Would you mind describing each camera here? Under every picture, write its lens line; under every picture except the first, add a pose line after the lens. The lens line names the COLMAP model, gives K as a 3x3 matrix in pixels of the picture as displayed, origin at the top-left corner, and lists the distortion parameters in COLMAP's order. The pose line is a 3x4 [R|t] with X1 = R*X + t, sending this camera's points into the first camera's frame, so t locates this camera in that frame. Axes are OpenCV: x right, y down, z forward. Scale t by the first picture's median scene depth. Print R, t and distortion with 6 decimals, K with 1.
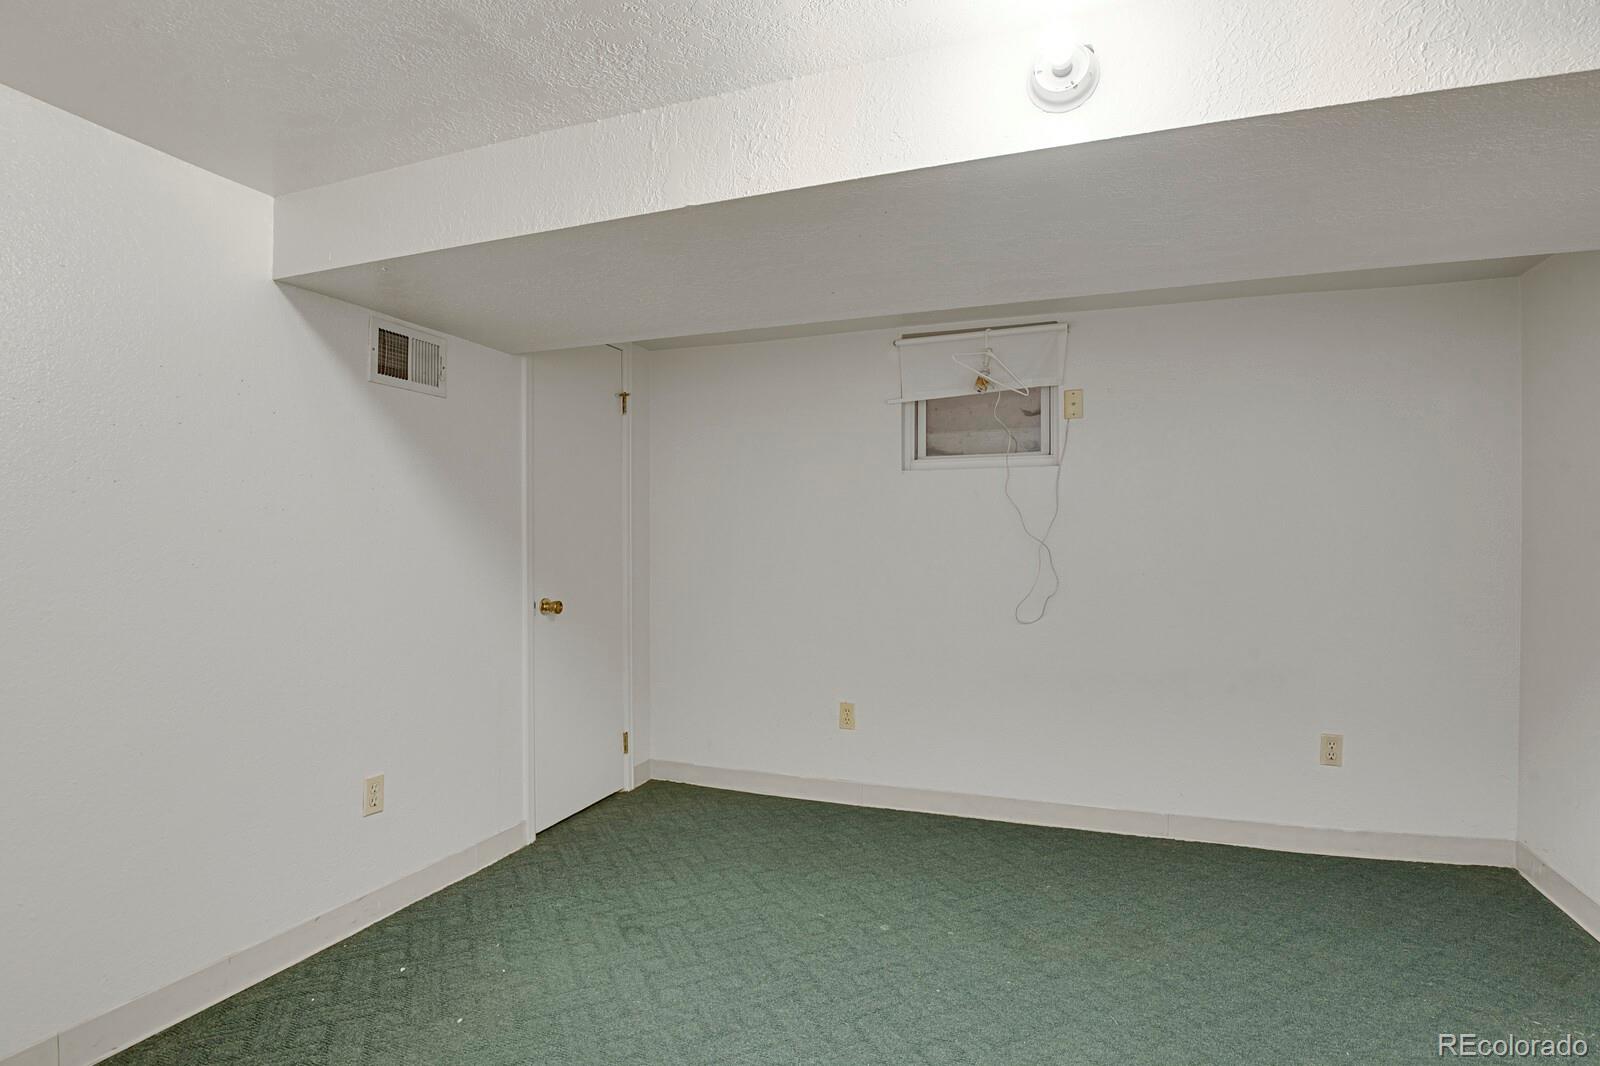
lens RADIAL K [[775.8, 0, 799.5], [0, 775.8, 531.2], [0, 0, 1]] dist [-0.033282, -0.001307]
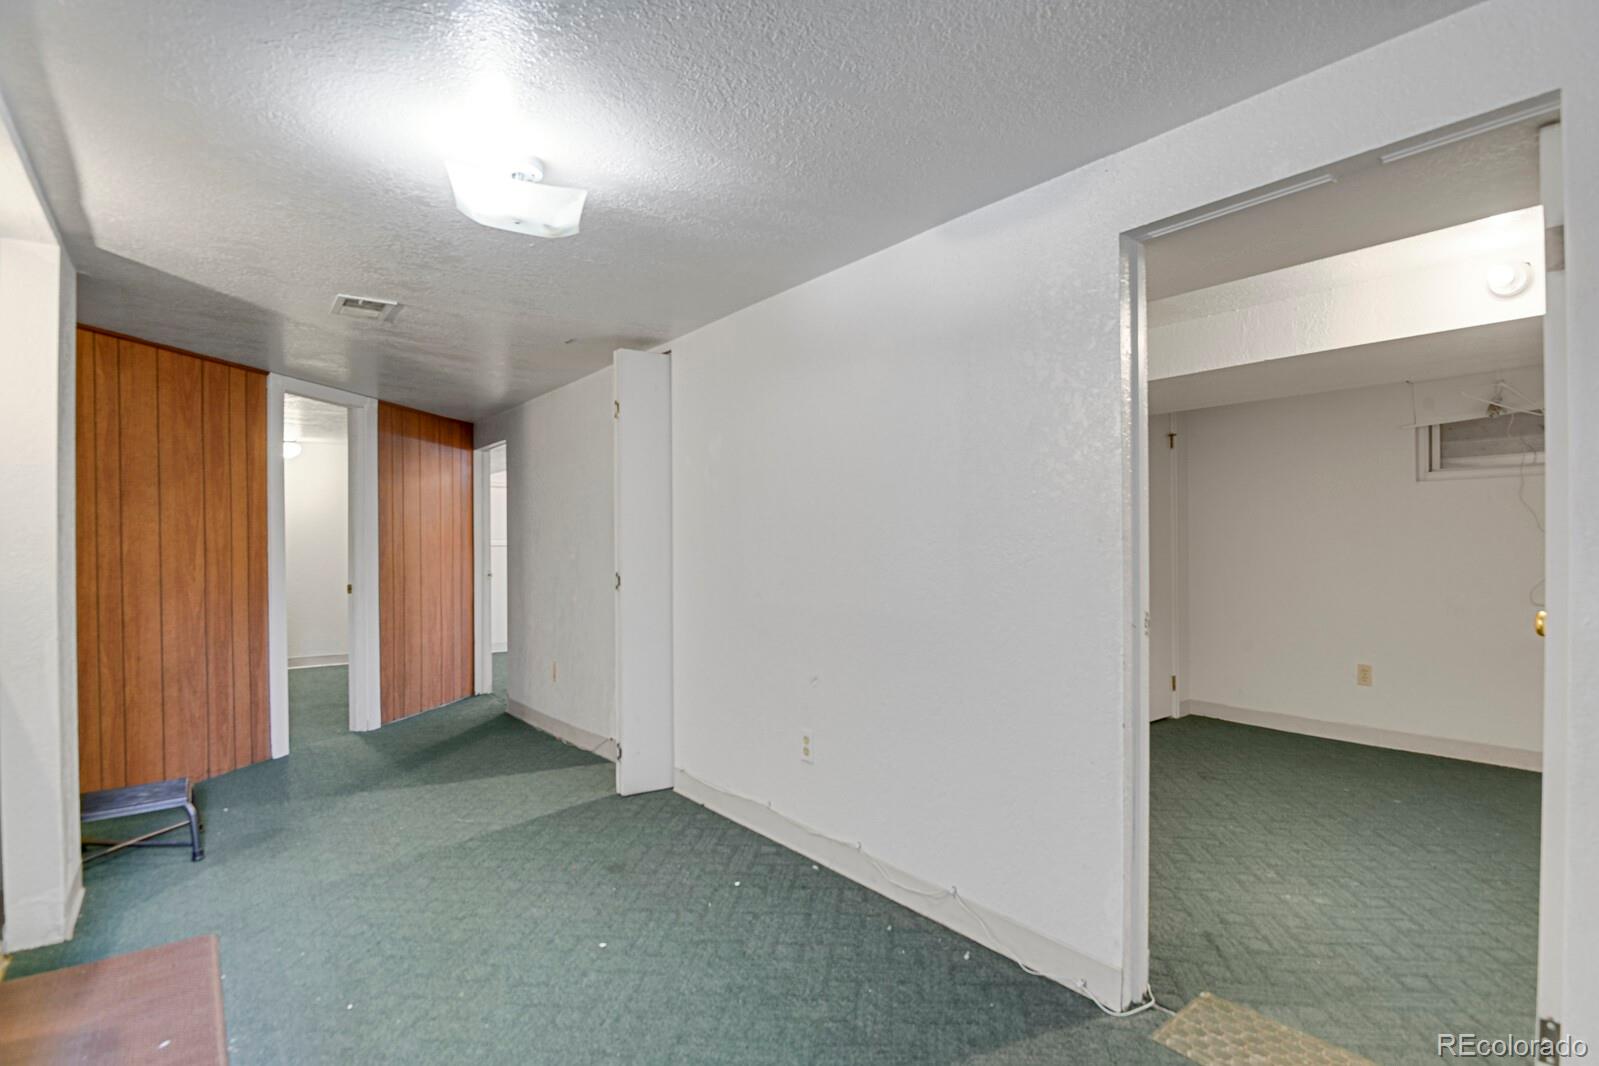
lens RADIAL K [[775.4, 0, 796.9], [0, 775.4, 541.6], [0, 0, 1]] dist [-0.033282, -0.001307]
pose [[0.843042, -0.005392, -0.537821, -0.057929], [0.012625, 0.999873, 0.009765, -0.005807], [0.537700, -0.015022, 0.843003, -0.612311]]
